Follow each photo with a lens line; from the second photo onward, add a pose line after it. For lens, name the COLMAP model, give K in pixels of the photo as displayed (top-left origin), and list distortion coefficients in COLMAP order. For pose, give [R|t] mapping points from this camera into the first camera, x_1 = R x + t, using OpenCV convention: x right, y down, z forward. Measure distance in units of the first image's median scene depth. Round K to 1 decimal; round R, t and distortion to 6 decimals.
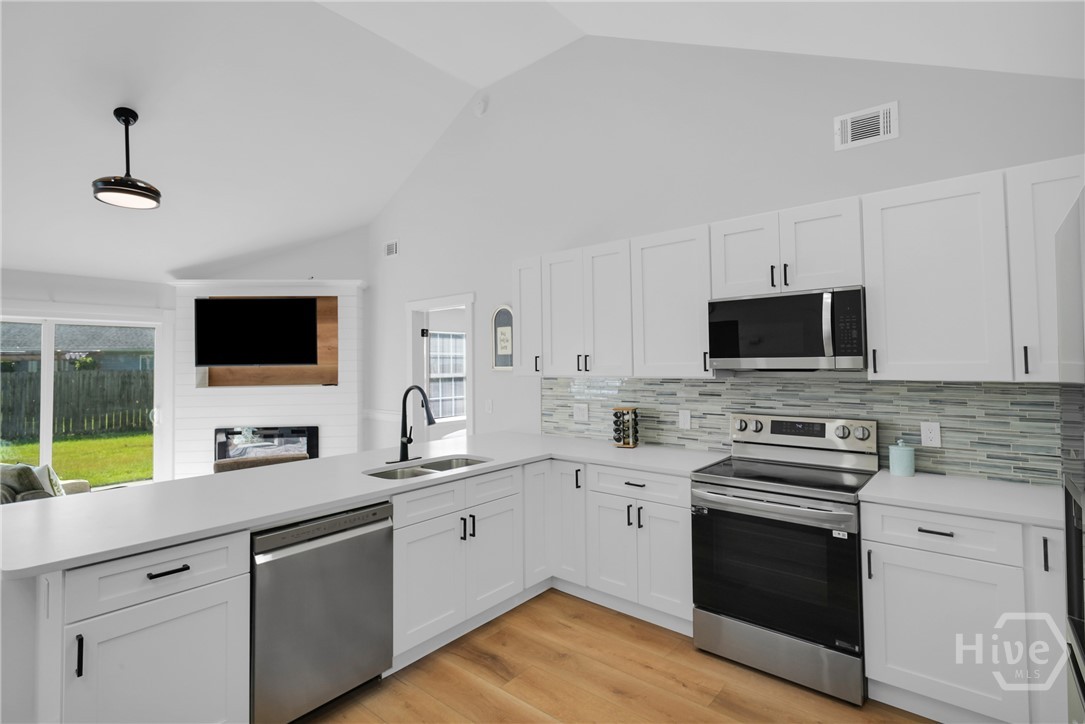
lens RADIAL K [[515.3, 0, 547.8], [0, 515.3, 347.3], [0, 0, 1]] dist [0.011454, -0.012080]
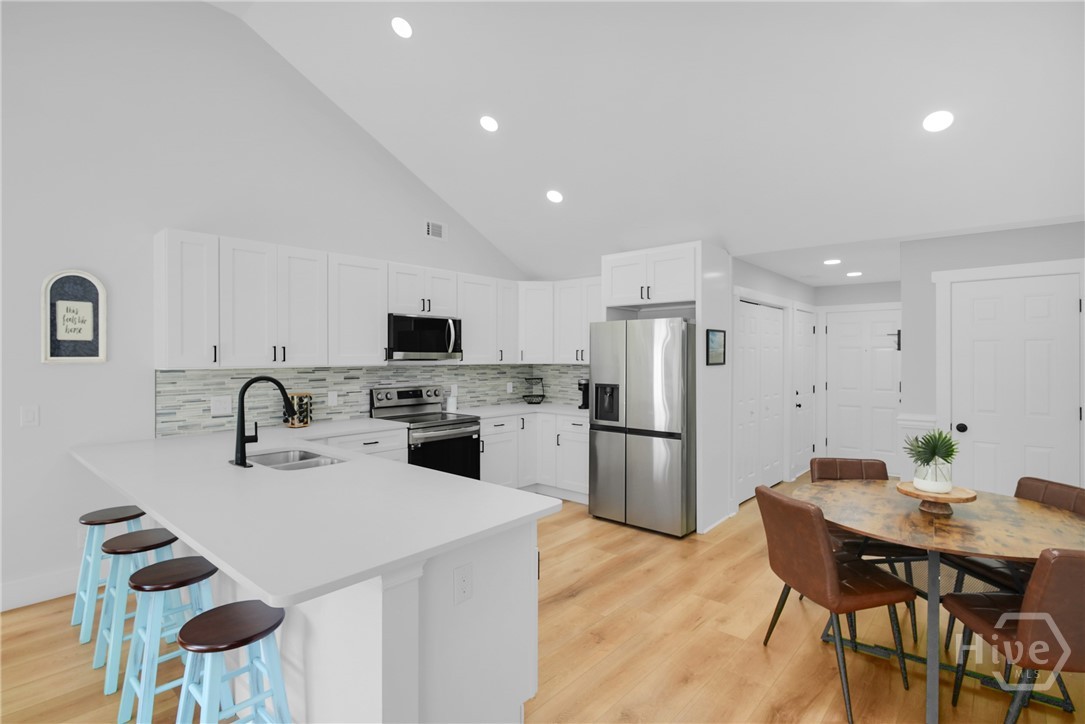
lens RADIAL K [[528.0, 0, 542.5], [0, 528.0, 362.0], [0, 0, 1]] dist [-0.000472, -0.000174]
pose [[0.033446, -0.001155, 0.999440, -1.172912], [-0.033527, 0.999435, 0.002277, 0.030704], [-0.998878, -0.033585, 0.033388, 0.485279]]
